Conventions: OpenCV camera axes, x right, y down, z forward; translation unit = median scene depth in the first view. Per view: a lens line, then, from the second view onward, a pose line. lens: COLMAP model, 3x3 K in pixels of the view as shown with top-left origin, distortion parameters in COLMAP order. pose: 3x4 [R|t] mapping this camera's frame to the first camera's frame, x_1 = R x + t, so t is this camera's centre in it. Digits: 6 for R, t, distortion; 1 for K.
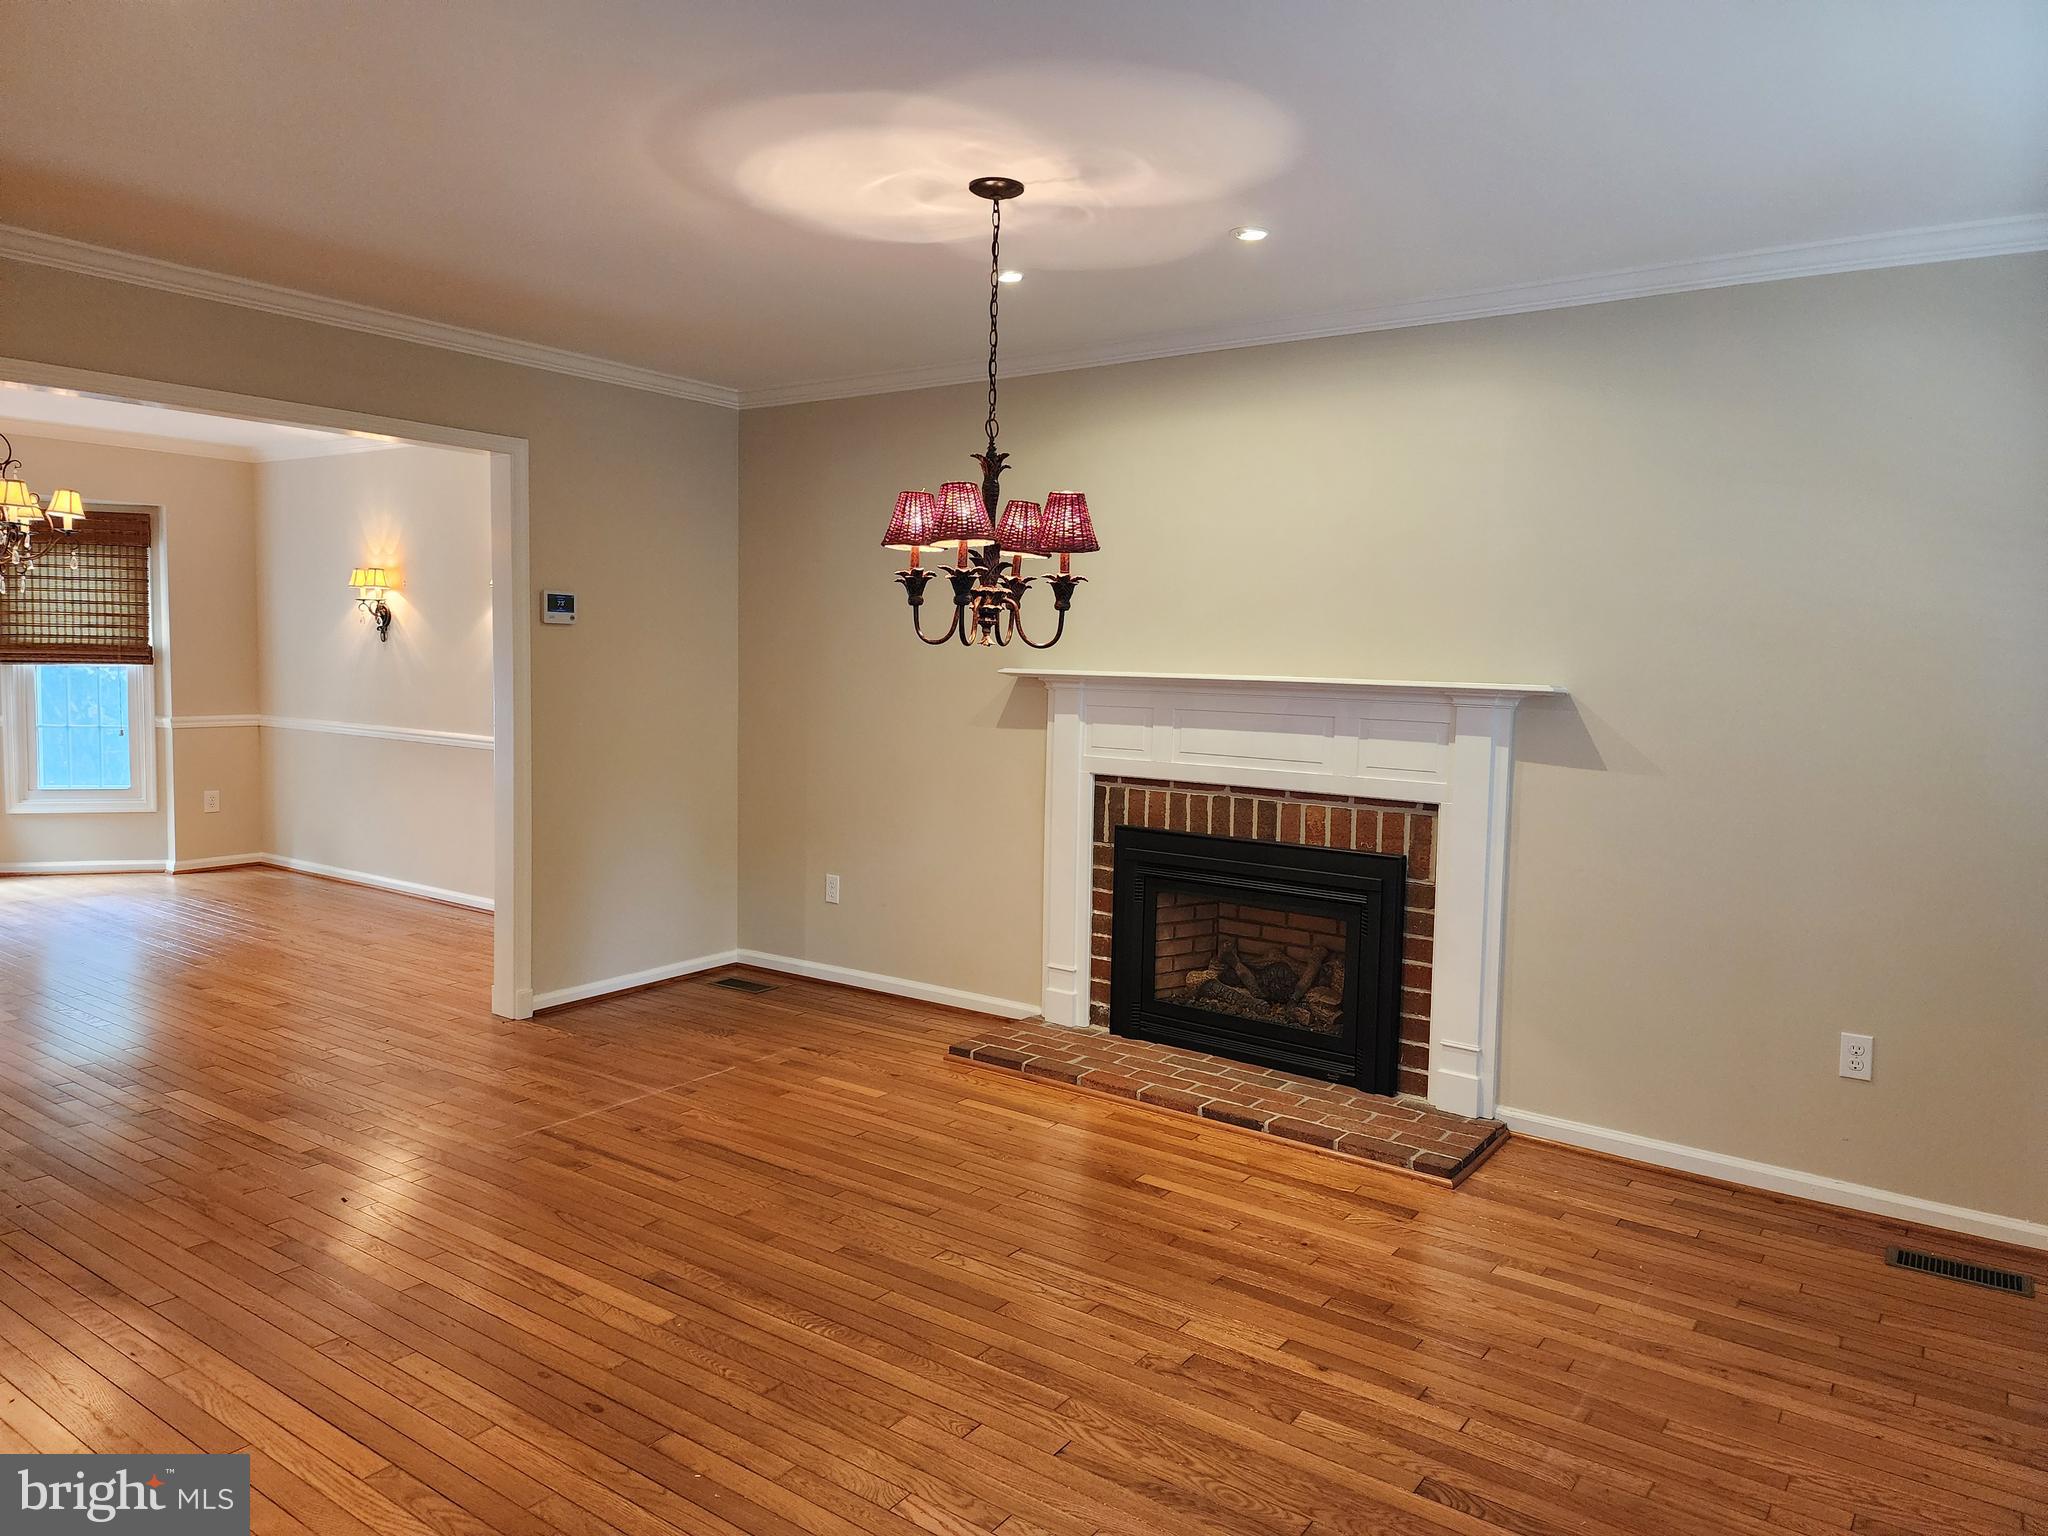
lens RADIAL K [[1371.1, 0, 1026.4], [0, 1371.1, 761.3], [0, 0, 1]] dist [0.114634, -0.110073]
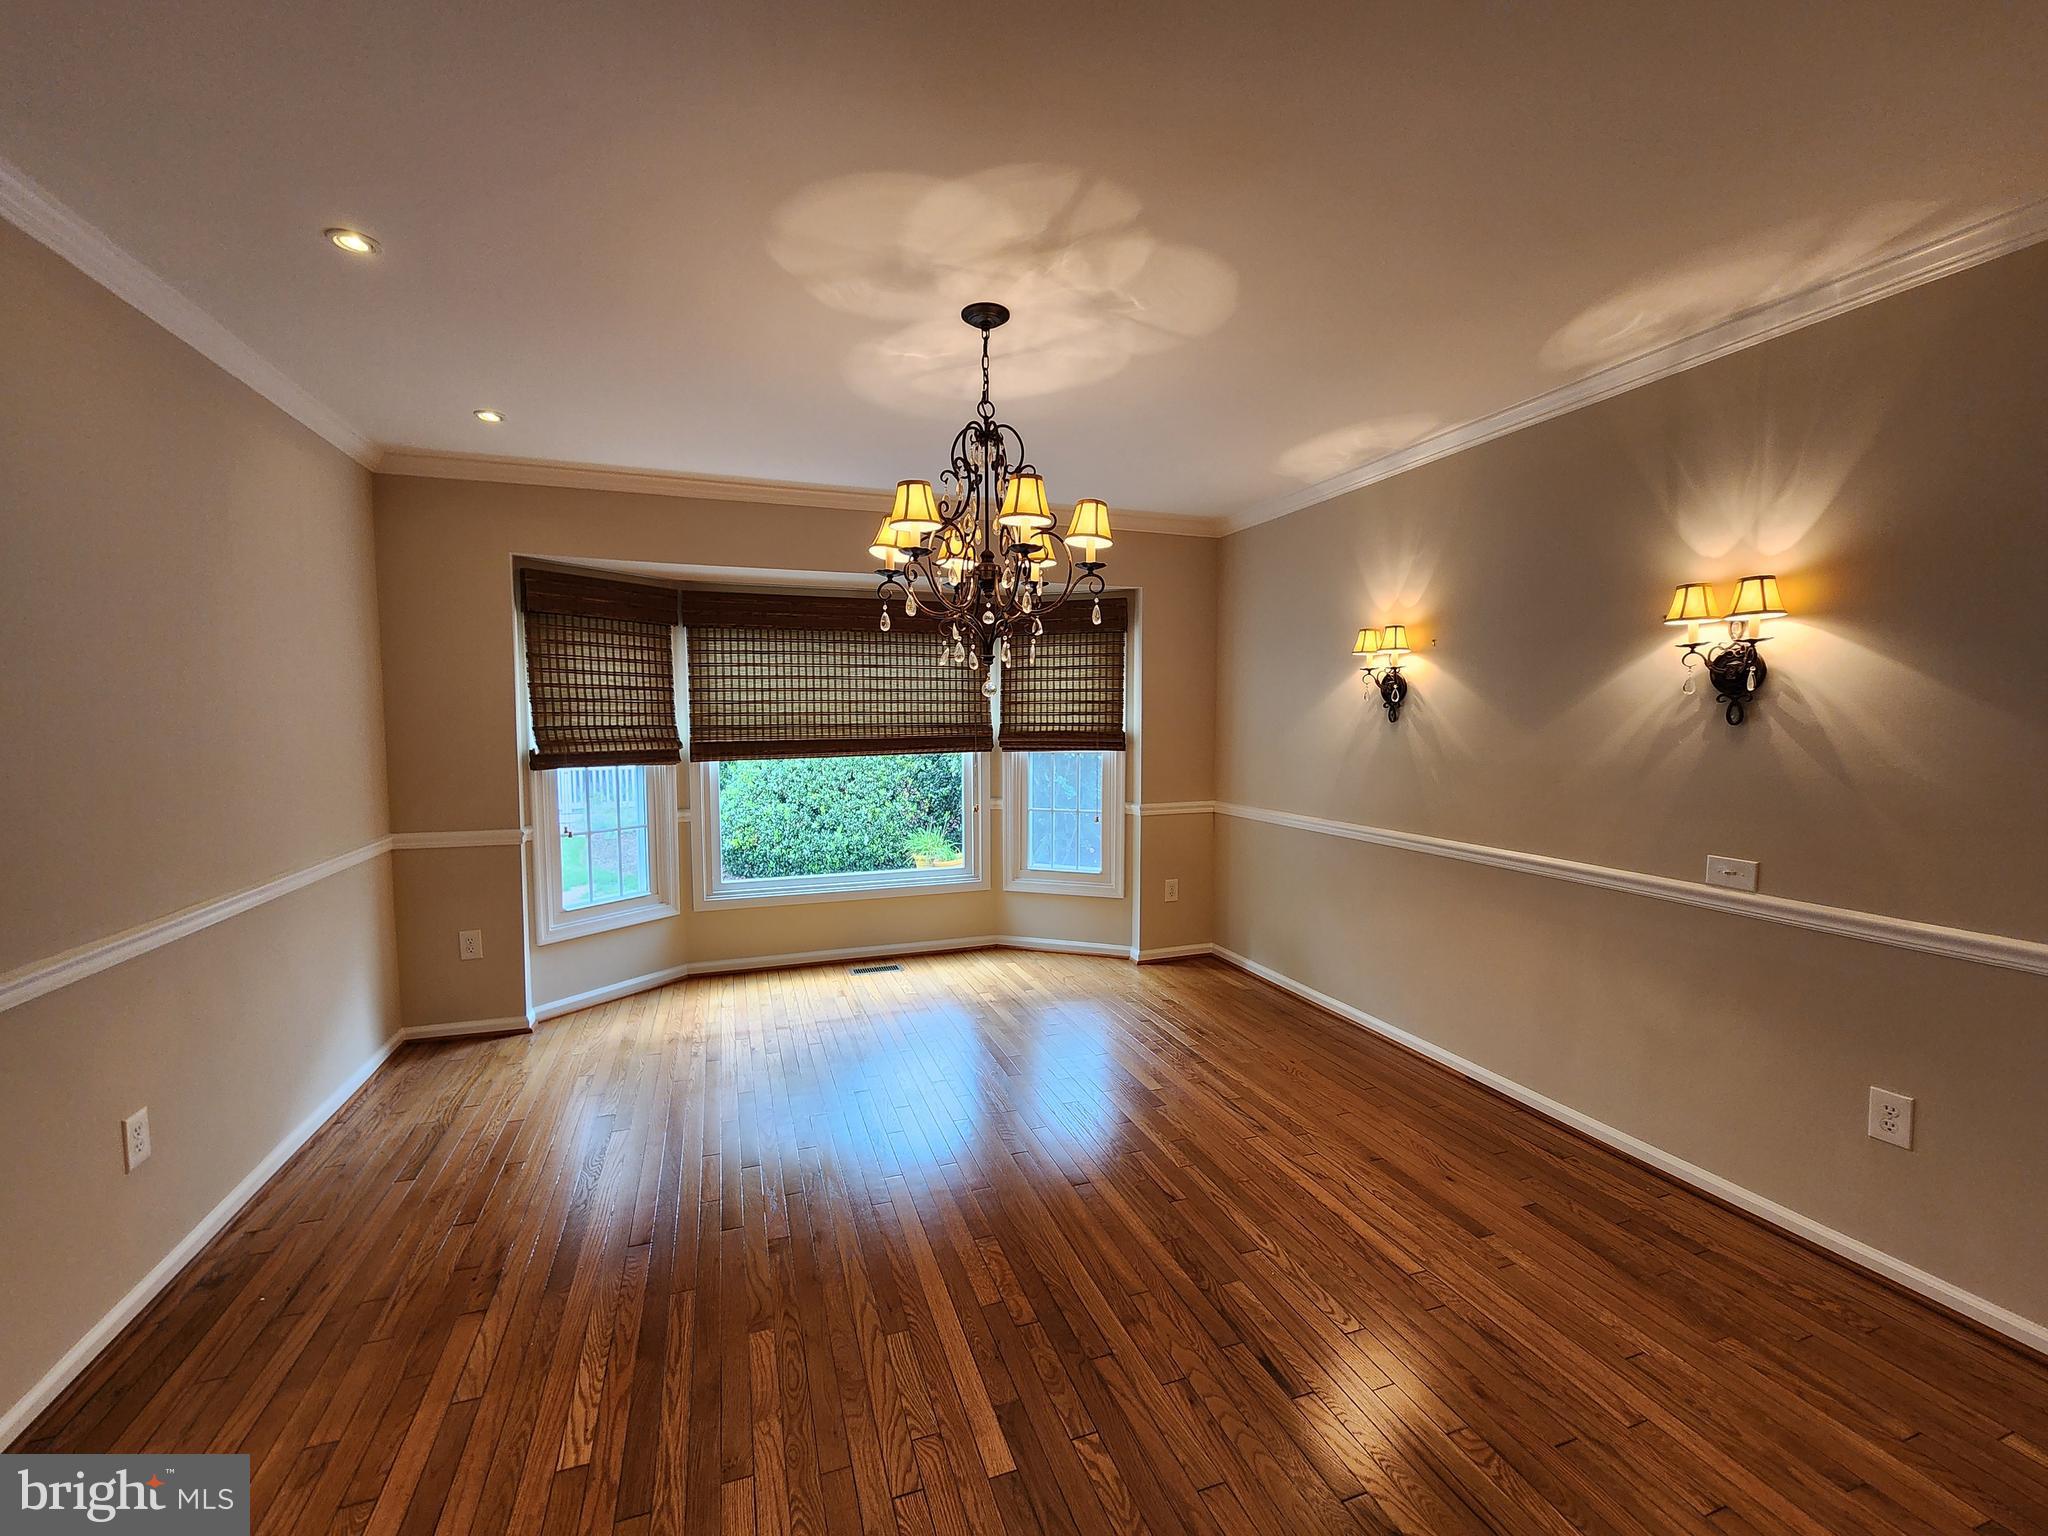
lens RADIAL K [[837.4, 0, 1024.2], [0, 837.4, 774.3], [0, 0, 1]] dist [0.000456, 0.000184]
pose [[0.825040, 0.013012, -0.564925, -0.353555], [-0.023910, 0.999643, -0.011894, -0.044389], [0.564568, 0.023320, 0.825057, 0.485815]]
